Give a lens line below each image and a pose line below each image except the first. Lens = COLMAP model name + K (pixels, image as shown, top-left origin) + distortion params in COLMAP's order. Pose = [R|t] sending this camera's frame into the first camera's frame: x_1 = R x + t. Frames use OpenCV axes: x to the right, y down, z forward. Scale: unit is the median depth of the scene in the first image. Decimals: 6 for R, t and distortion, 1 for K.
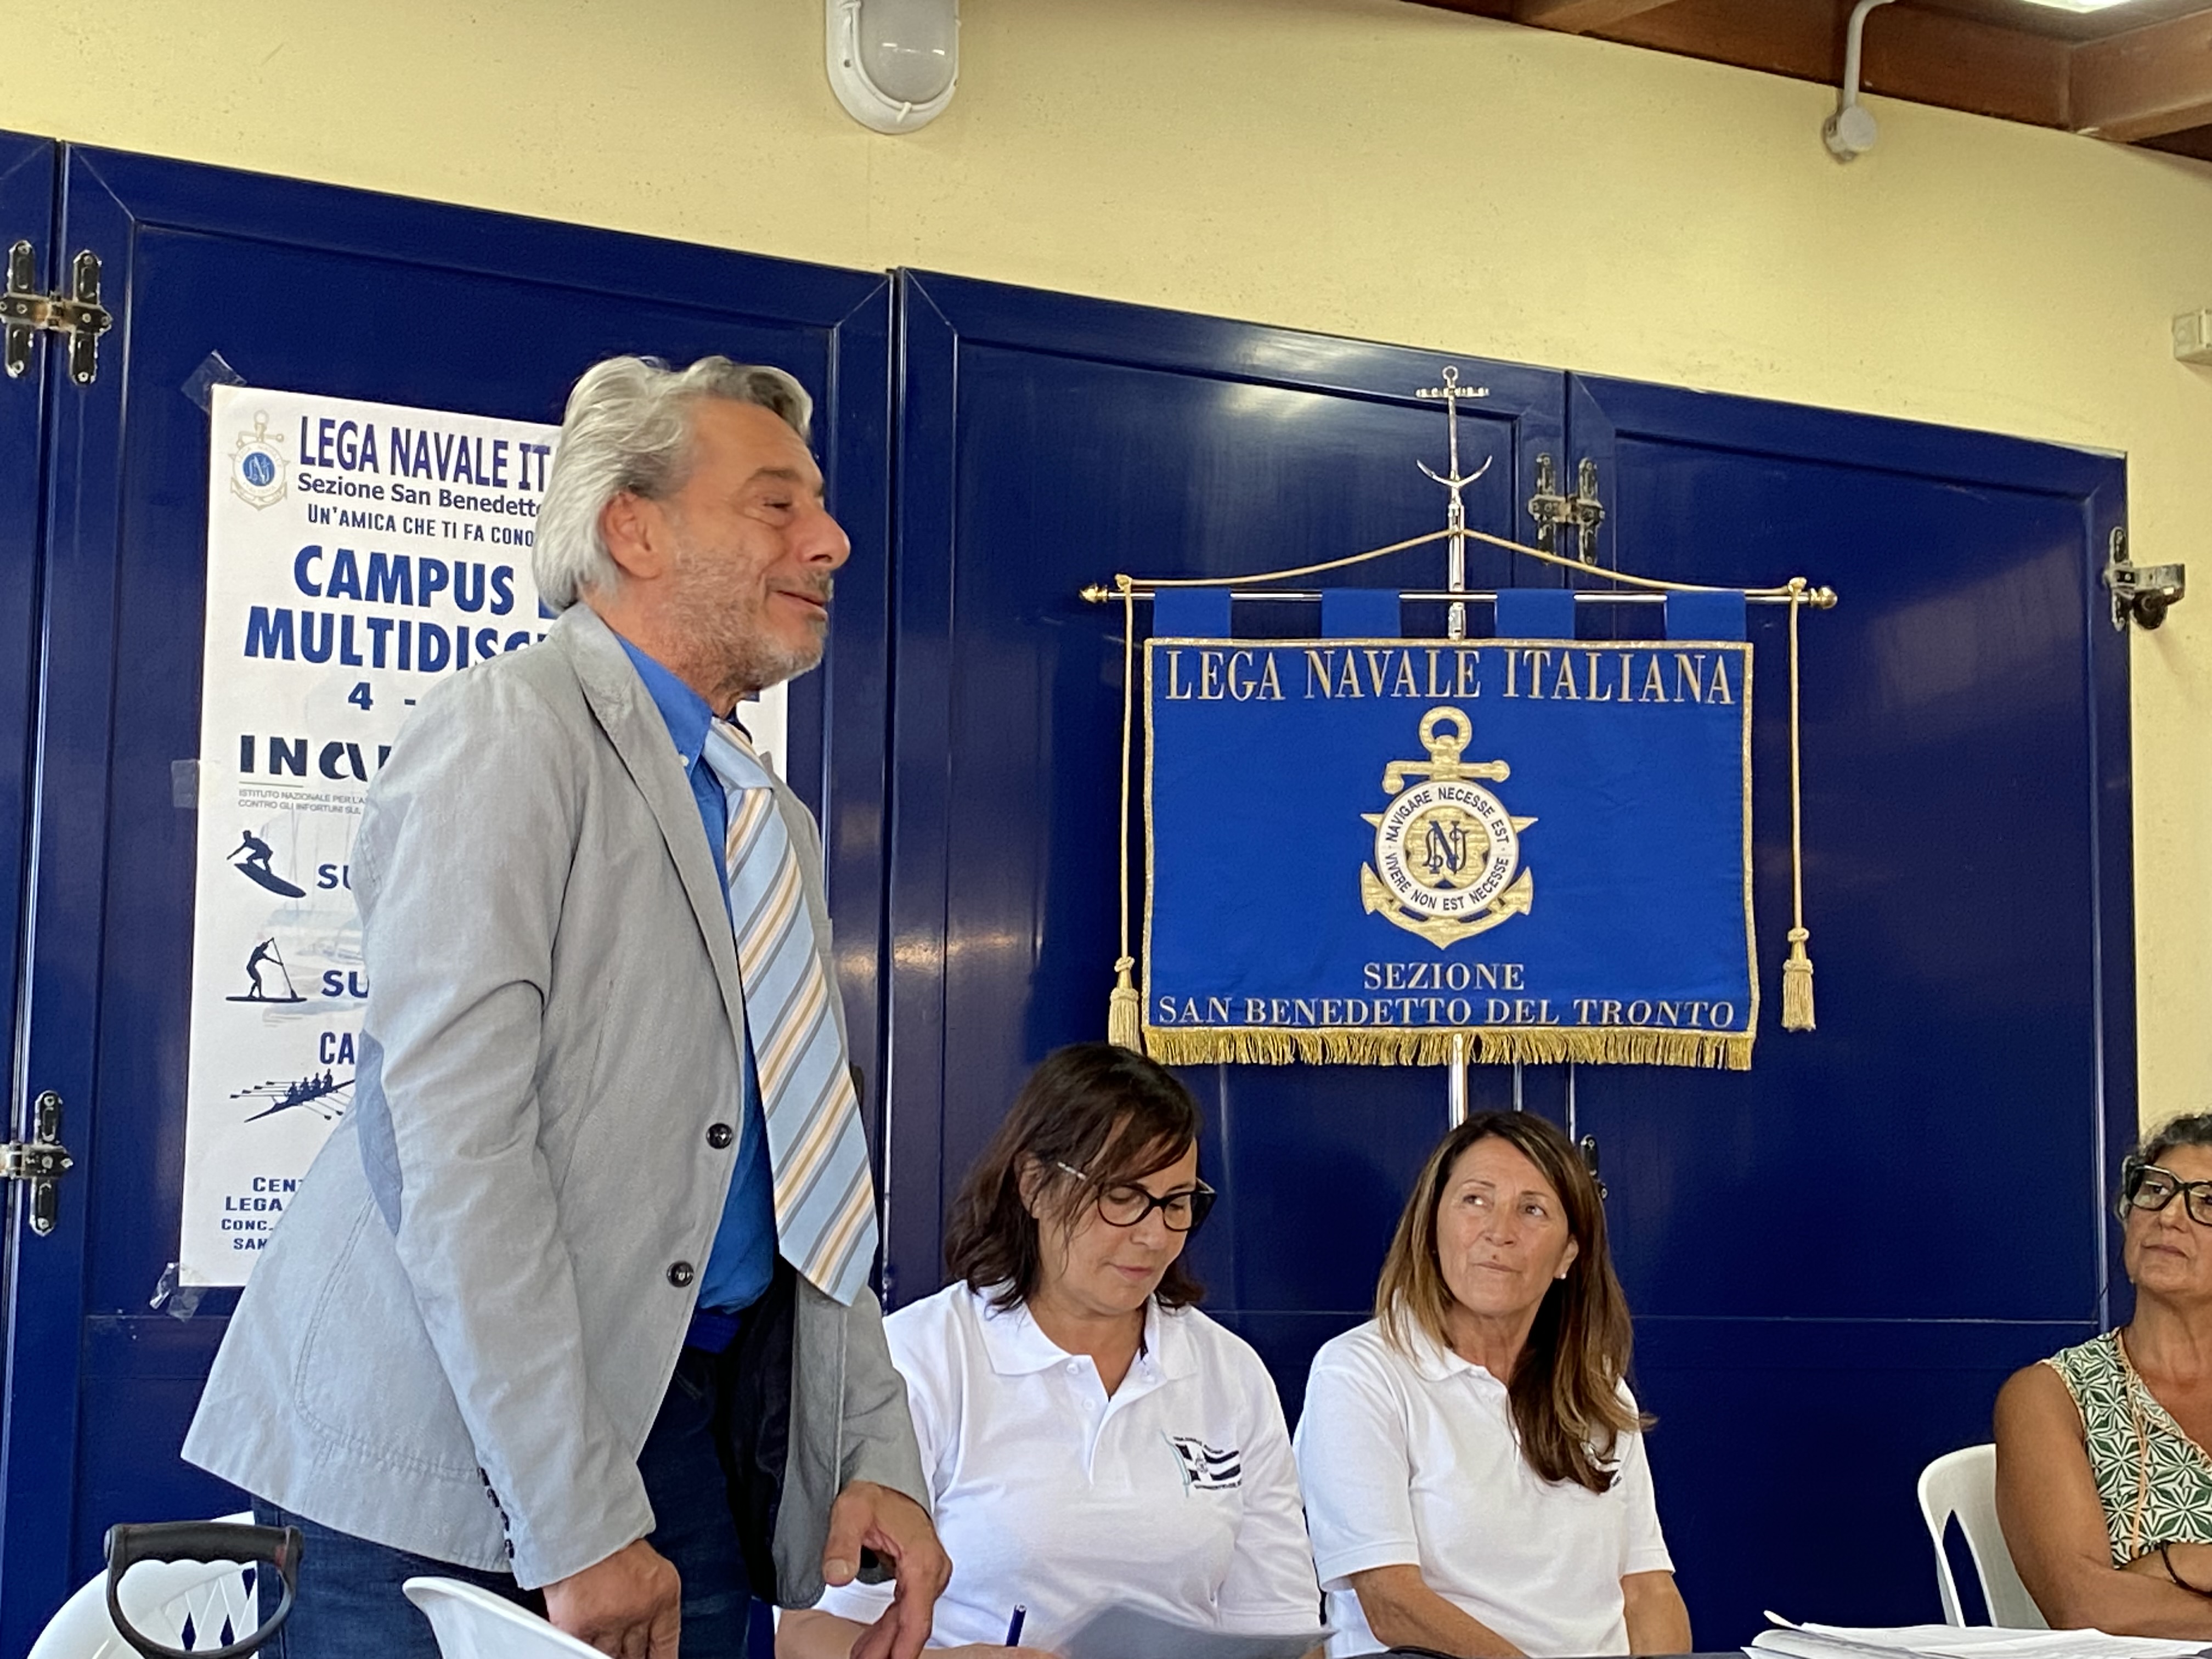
lens RADIAL K [[3621.7, 0, 1122.0], [0, 3621.7, 820.1], [0, 0, 1]] dist [0.200058, 0.000000]
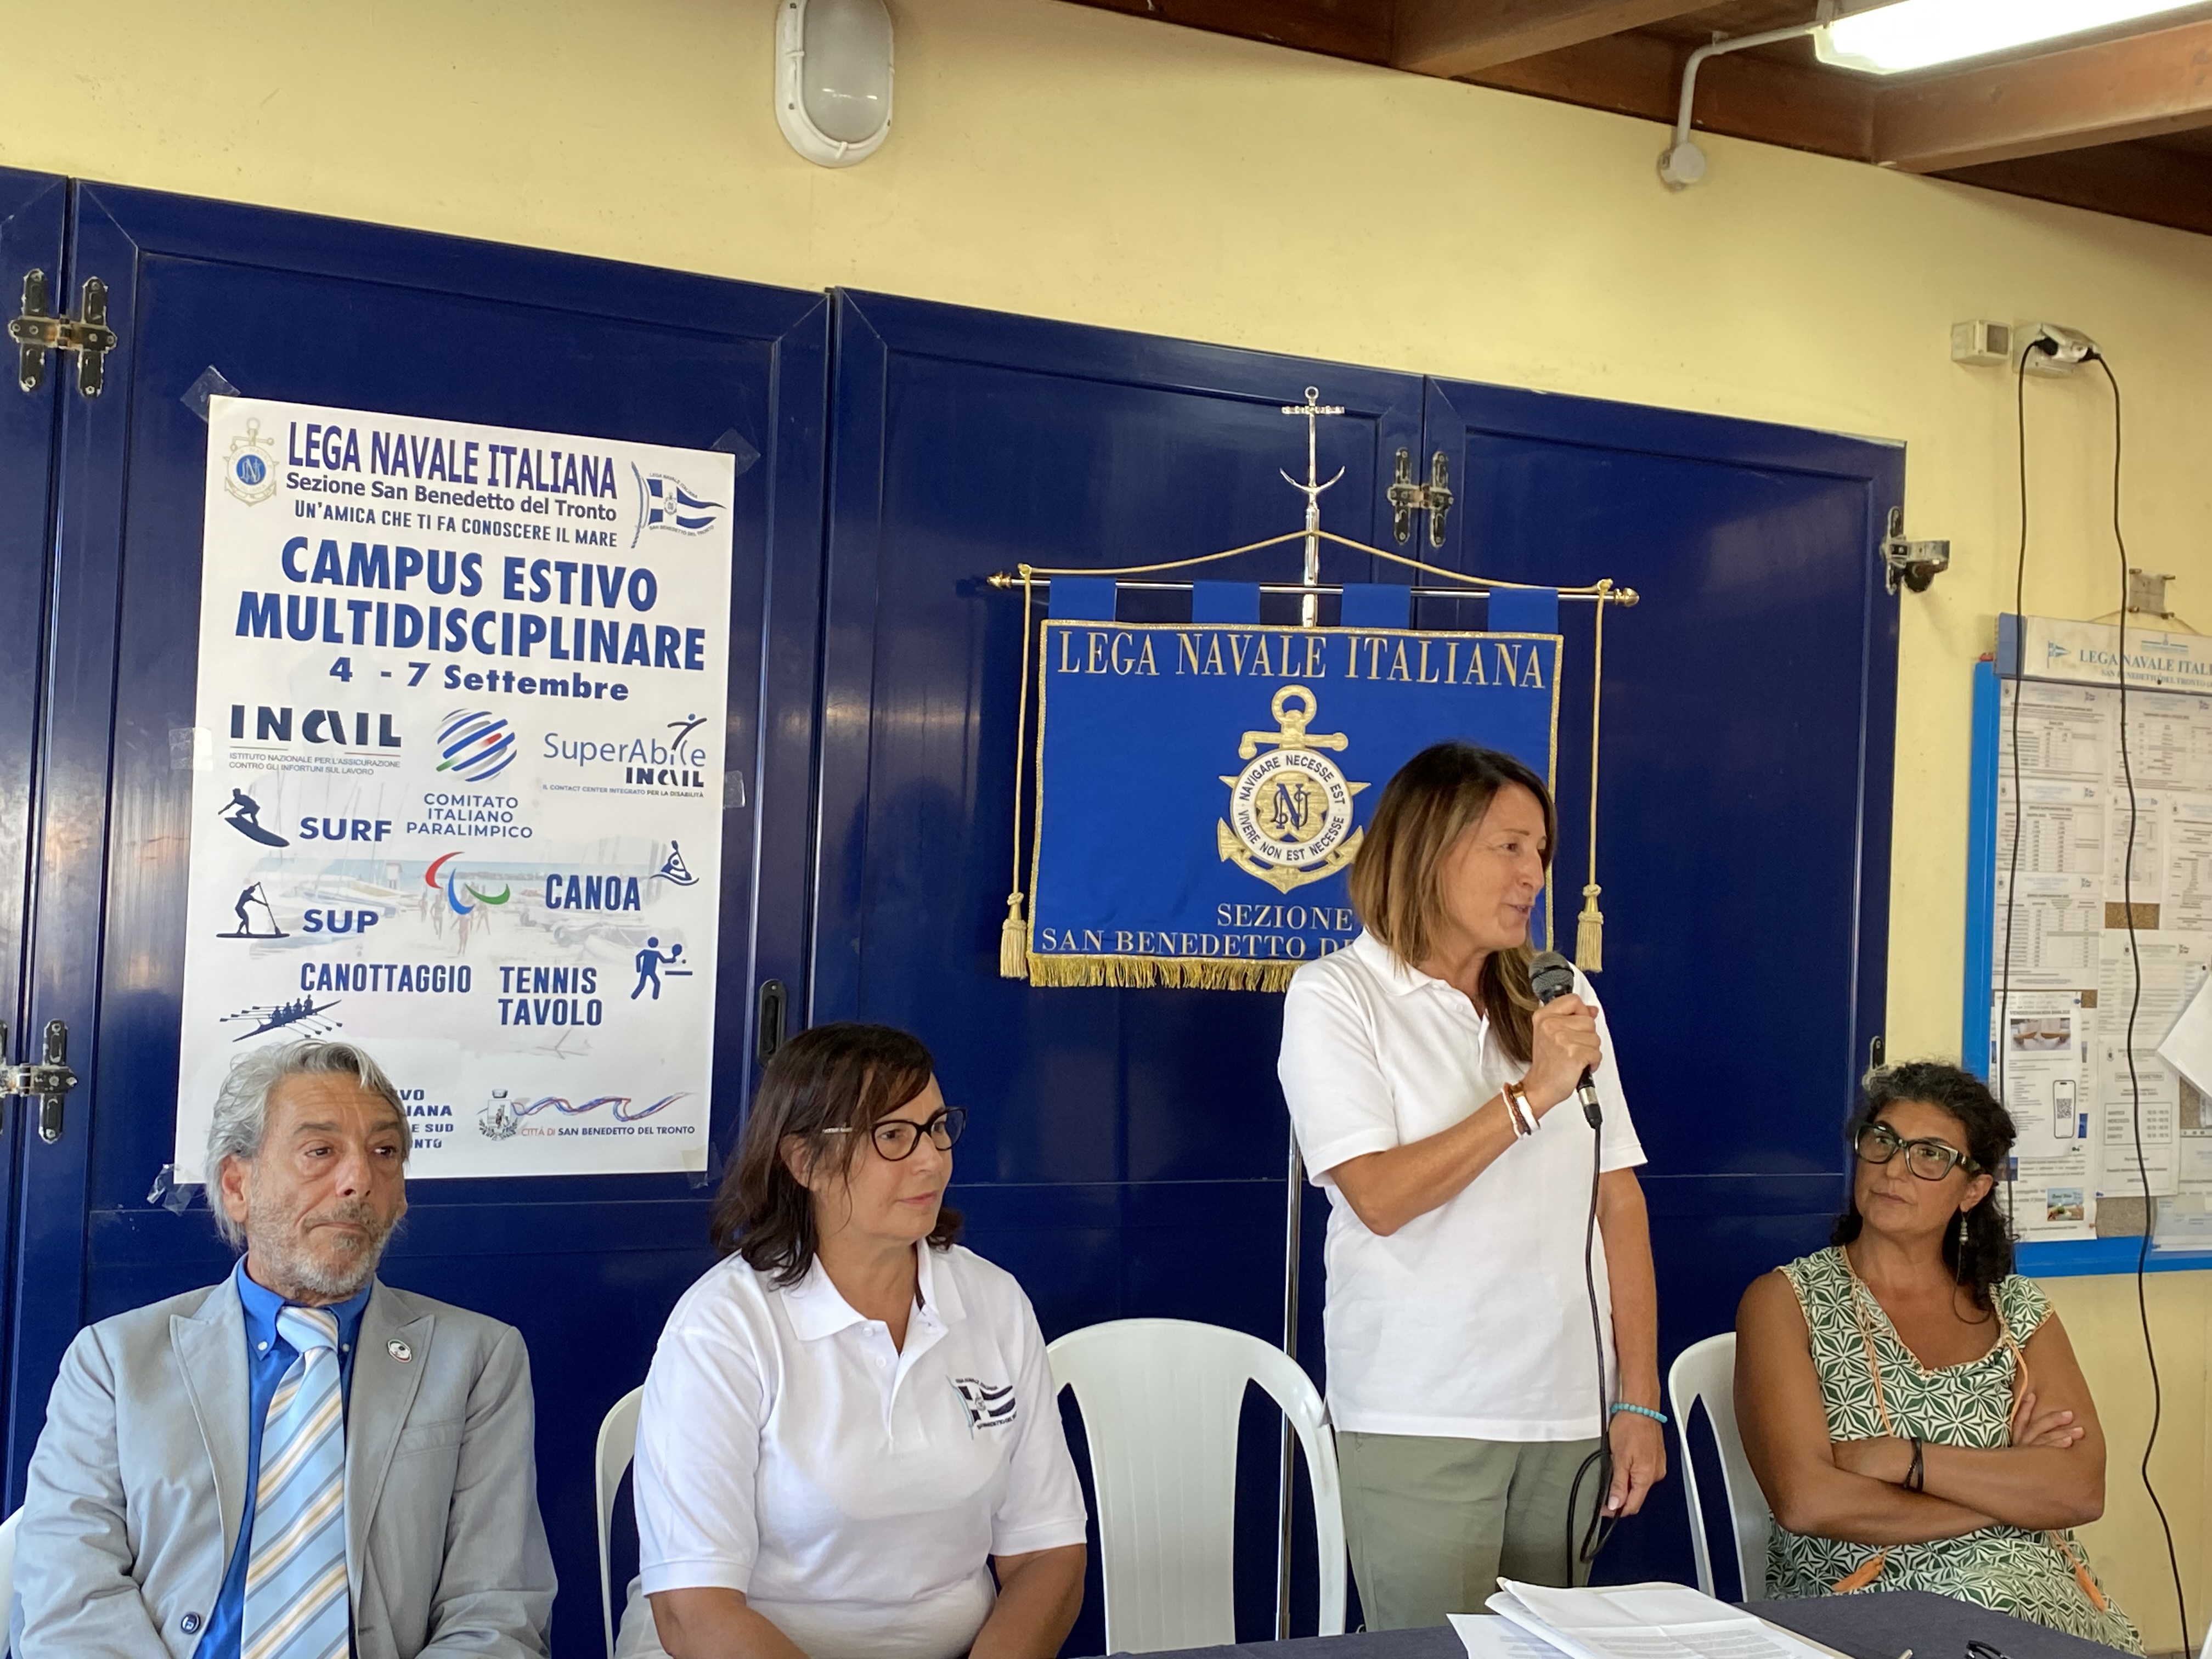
lens RADIAL K [[2679.1, 0, 1110.8], [0, 2679.1, 826.9], [0, 0, 1]] dist [0.155251, 0.000000]
pose [[0.999369, 0.030187, -0.018697, 0.047640], [-0.028171, 0.994585, 0.100036, -0.071135], [0.021615, -0.099446, 0.994808, 0.137704]]
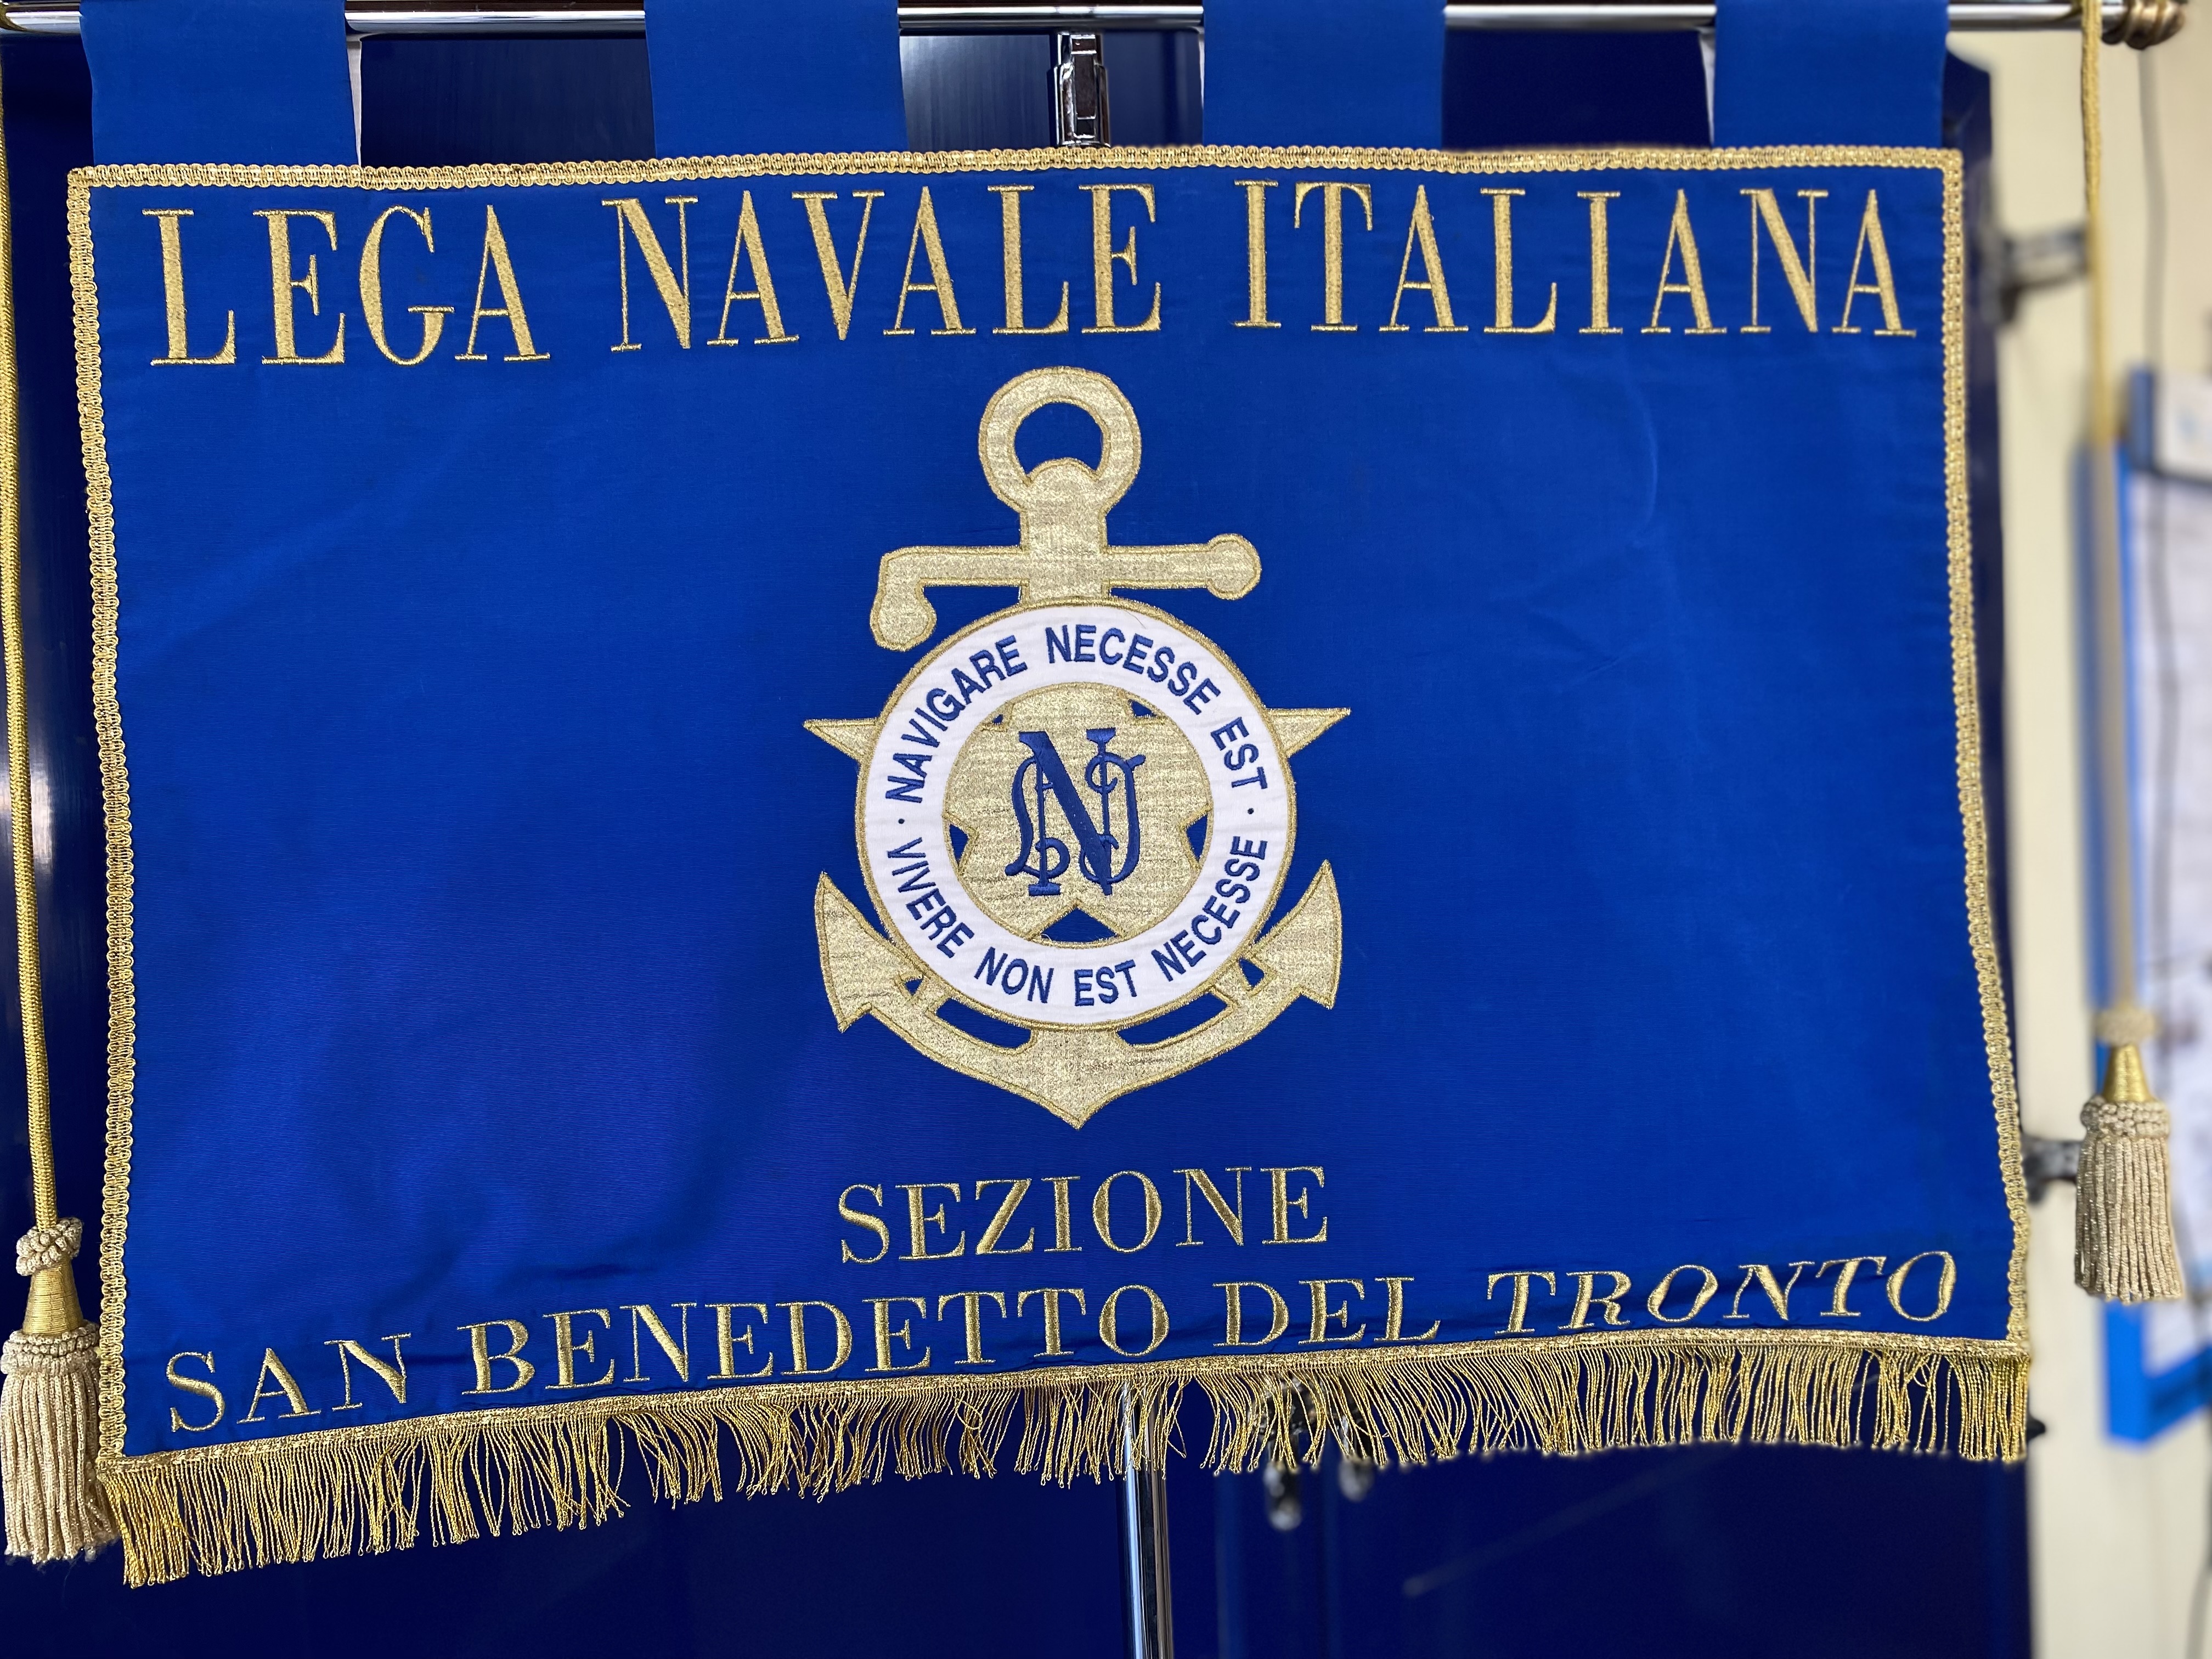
lens RADIAL K [[1686.8, 0, 1074.9], [0, 1686.8, 833.3], [0, 0, 1]] dist [0.026533, -0.021606]
pose [[0.991701, -0.050775, 0.118114, 0.071693], [0.033118, 0.988595, 0.146913, -0.012605], [-0.124226, -0.141783, 0.982072, 0.855579]]
